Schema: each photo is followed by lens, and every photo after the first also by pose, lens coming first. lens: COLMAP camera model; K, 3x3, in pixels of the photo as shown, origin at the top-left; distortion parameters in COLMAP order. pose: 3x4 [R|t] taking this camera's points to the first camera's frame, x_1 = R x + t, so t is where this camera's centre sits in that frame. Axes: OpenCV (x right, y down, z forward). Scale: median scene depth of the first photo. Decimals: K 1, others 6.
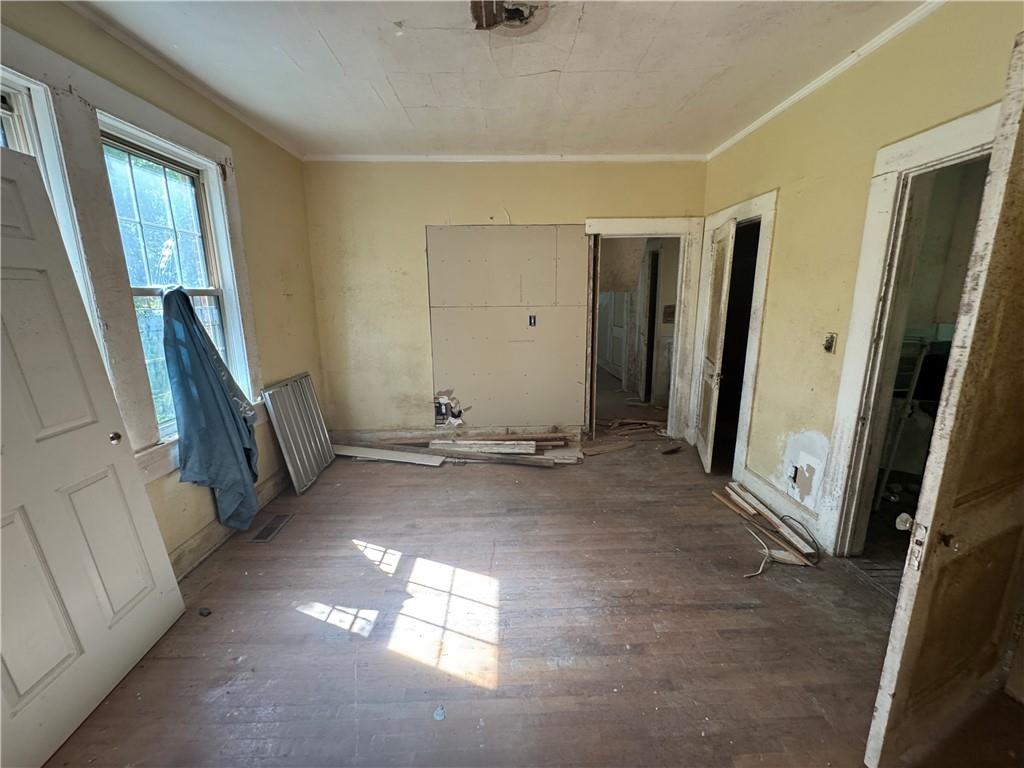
lens RADIAL K [[409.4, 0, 512.0], [0, 409.4, 384.0], [0, 0, 1]] dist [-0.001924, 0.000205]
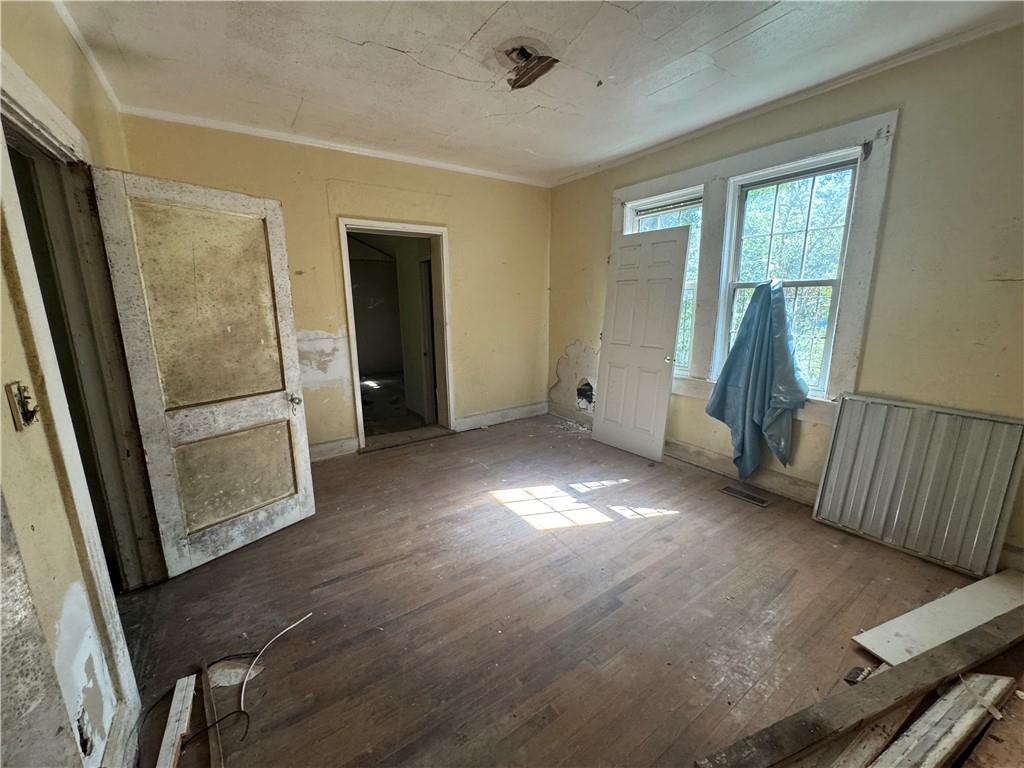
lens RADIAL K [[403.9, 0, 510.3], [0, 403.9, 379.5], [0, 0, 1]] dist [-0.001365, -0.000014]
pose [[-0.842184, 0.127945, -0.523789, 0.606102], [-0.093515, 0.922056, 0.375589, -0.366767], [0.531018, 0.365297, -0.764577, 1.729188]]
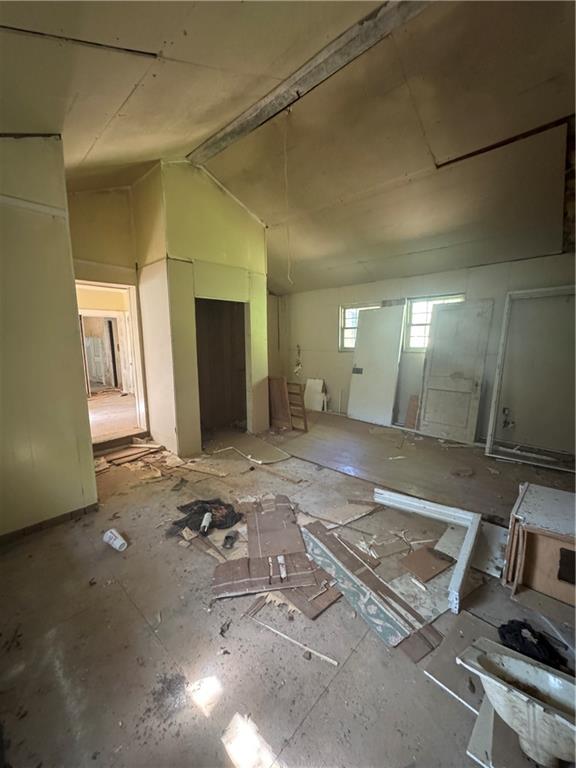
lens RADIAL K [[307.1, 0, 290.1], [0, 307.1, 384.5], [0, 0, 1]] dist [-0.001924, 0.000205]
pose [[0.693017, -0.096252, 0.714467, -0.488210], [0.152331, 0.988221, -0.014626, 0.481293], [-0.704643, 0.118971, 0.699517, -1.998639]]
